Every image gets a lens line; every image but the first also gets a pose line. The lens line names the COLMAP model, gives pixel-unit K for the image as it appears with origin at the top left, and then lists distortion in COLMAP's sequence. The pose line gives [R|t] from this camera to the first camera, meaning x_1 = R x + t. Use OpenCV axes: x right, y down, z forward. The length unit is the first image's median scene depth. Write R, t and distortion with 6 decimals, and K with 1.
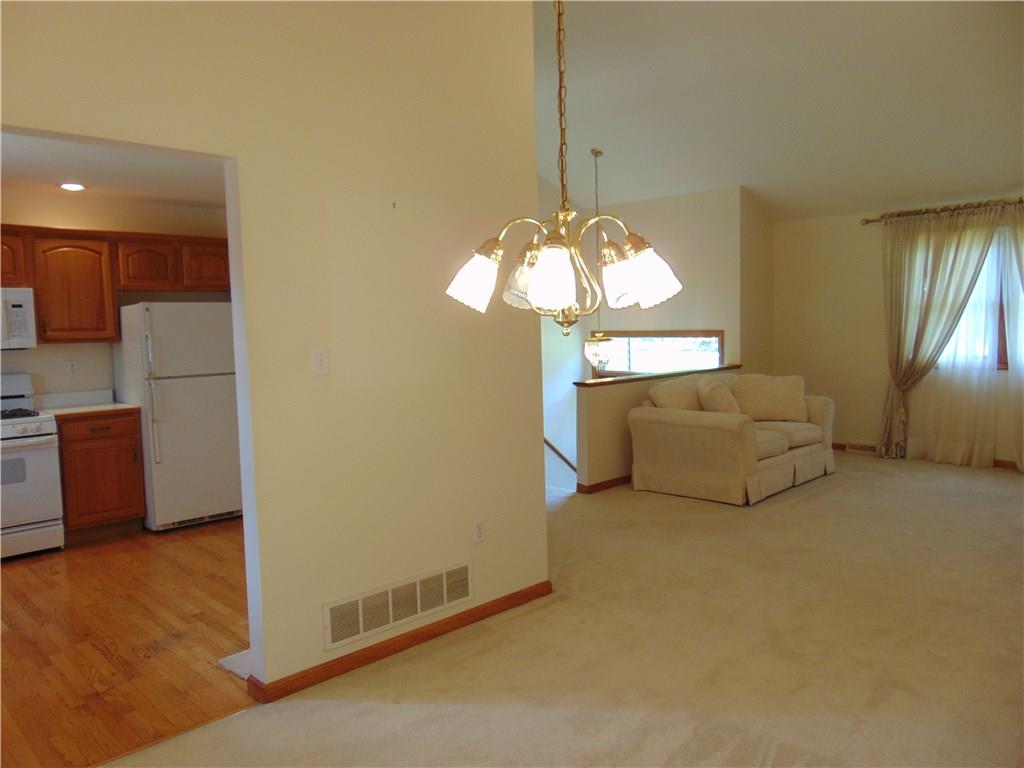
lens RADIAL K [[756.6, 0, 511.5], [0, 756.6, 382.9], [0, 0, 1]] dist [-0.035552, 0.064080]
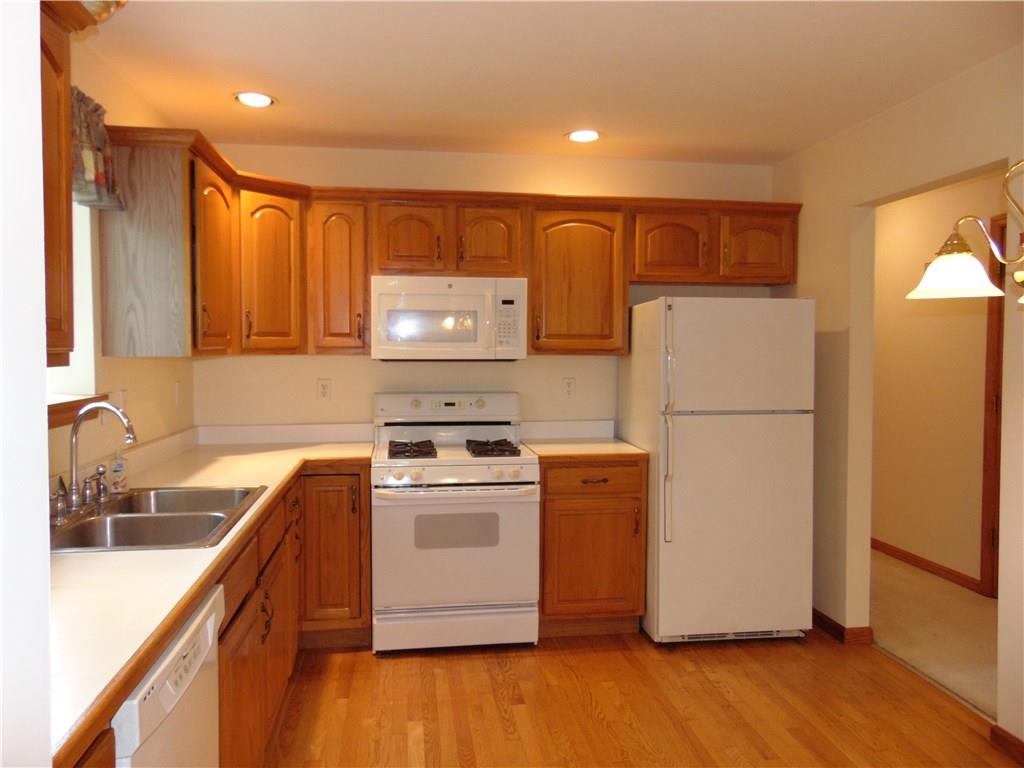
lens RADIAL K [[756.6, 0, 513.7], [0, 756.6, 385.9], [0, 0, 1]] dist [-0.035552, 0.064080]
pose [[0.807526, 0.057854, -0.586988, -0.203313], [-0.068011, 0.997673, 0.004768, -0.023073], [0.585898, 0.036071, 0.809581, 0.390394]]
